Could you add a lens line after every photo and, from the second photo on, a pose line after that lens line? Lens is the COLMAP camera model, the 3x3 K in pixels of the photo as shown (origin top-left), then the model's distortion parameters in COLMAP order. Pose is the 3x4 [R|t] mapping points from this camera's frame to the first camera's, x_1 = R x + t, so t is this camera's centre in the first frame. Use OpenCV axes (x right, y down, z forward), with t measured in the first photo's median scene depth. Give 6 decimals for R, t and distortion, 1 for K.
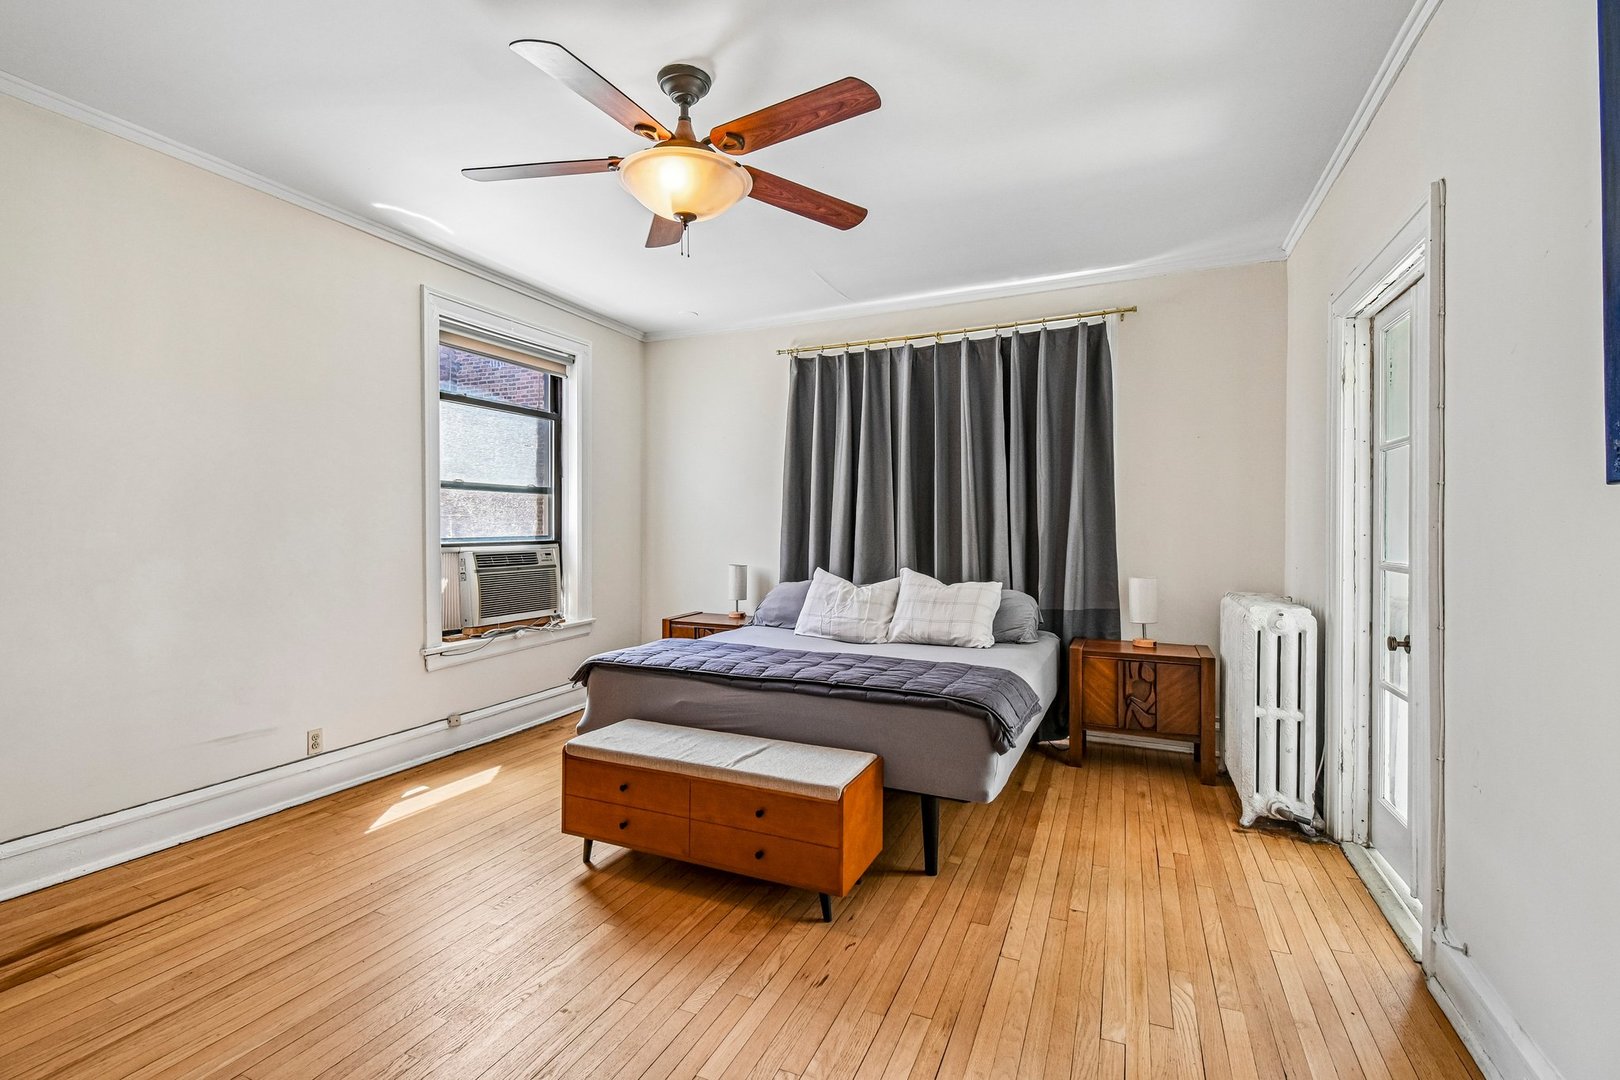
lens RADIAL K [[735.3, 0, 775.4], [0, 735.3, 524.2], [0, 0, 1]] dist [-0.000555, -0.000079]
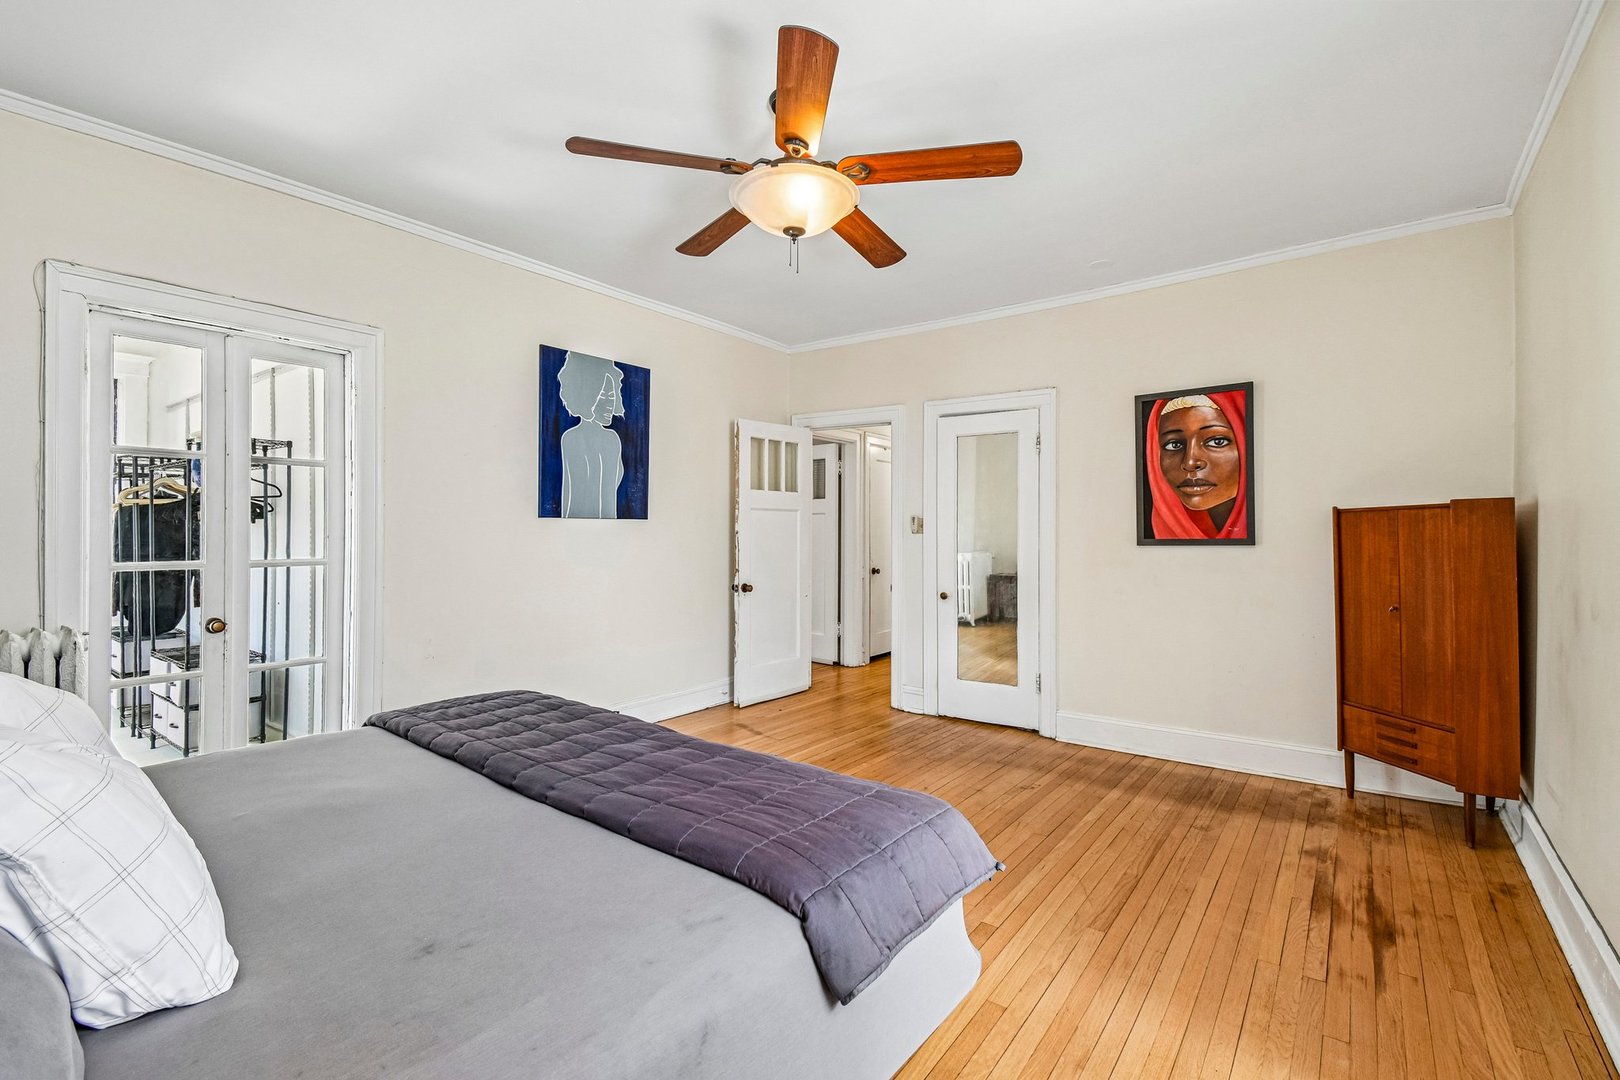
lens RADIAL K [[713.2, 0, 805.4], [0, 713.2, 526.1], [0, 0, 1]] dist [0.049203, -0.022182]
pose [[-0.981329, -0.004601, 0.192284, -0.352989], [-0.006750, 0.999922, -0.010522, 0.006770], [-0.192221, -0.011623, -0.981283, 2.095601]]
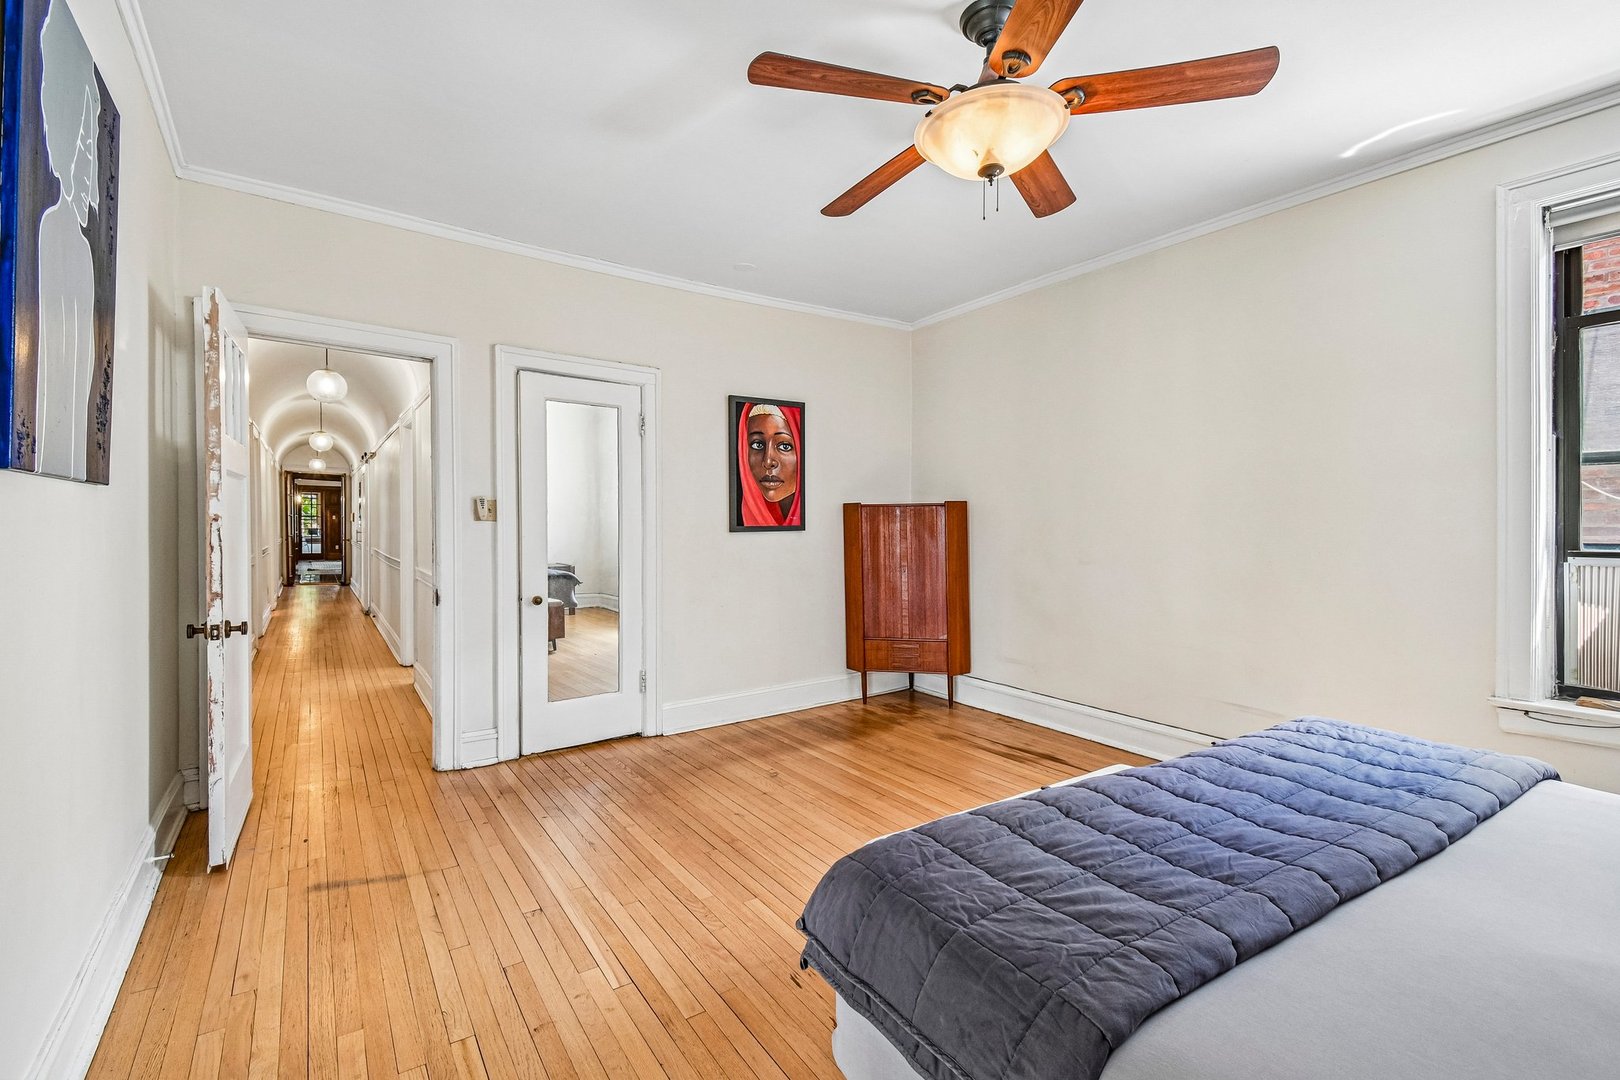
lens RADIAL K [[713.2, 0, 805.4], [0, 713.2, 526.1], [0, 0, 1]] dist [0.049203, -0.022182]
pose [[-0.497537, -0.001222, -0.867442, 0.786701], [-0.003805, 0.999992, 0.000774, 0.010872], [0.867434, 0.003686, -0.497538, 1.304898]]
